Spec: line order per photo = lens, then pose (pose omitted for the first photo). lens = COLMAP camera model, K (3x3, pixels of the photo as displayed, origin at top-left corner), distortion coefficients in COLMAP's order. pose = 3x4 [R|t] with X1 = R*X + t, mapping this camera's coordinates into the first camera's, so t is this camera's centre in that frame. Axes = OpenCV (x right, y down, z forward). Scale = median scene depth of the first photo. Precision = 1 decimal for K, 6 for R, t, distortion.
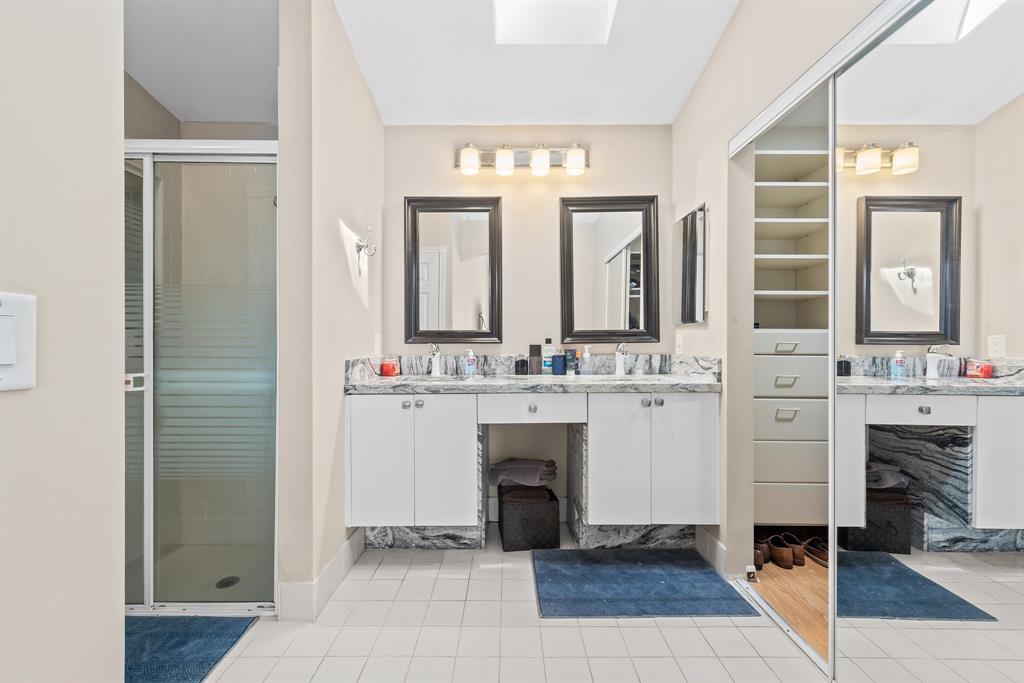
lens RADIAL K [[402.4, 0, 509.0], [0, 402.4, 340.7], [0, 0, 1]] dist [0.000687, -0.000352]
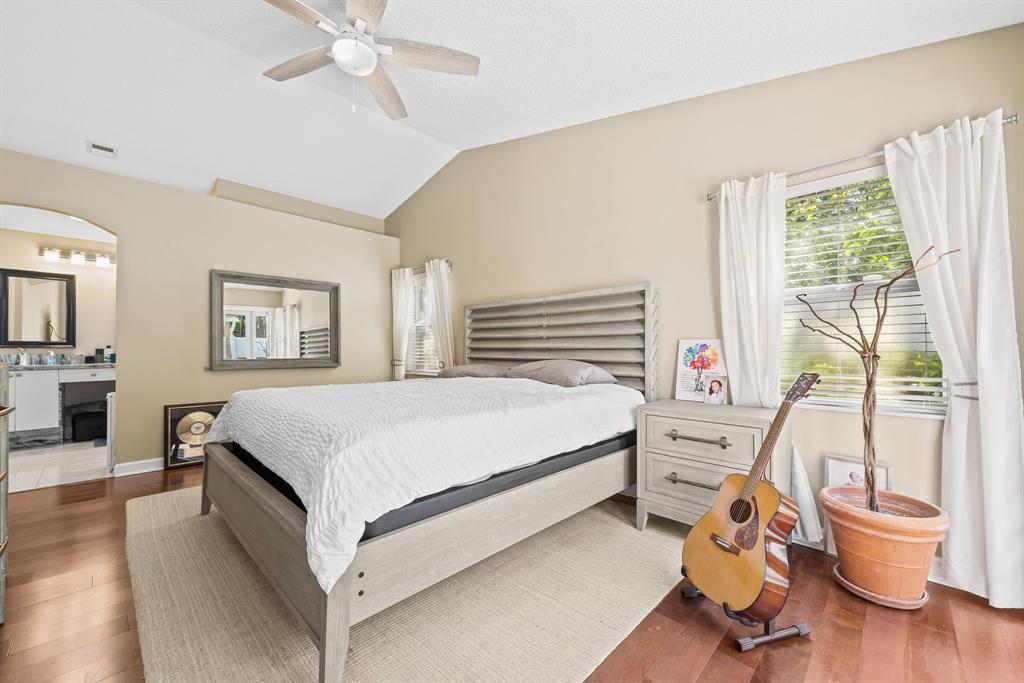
lens RADIAL K [[402.4, 0, 510.6], [0, 402.4, 346.5], [0, 0, 1]] dist [0.000687, -0.000352]
pose [[0.699903, 0.003119, 0.714231, 0.067235], [0.003756, 0.999961, -0.008047, 0.023392], [-0.714228, 0.008314, 0.699863, -1.932577]]
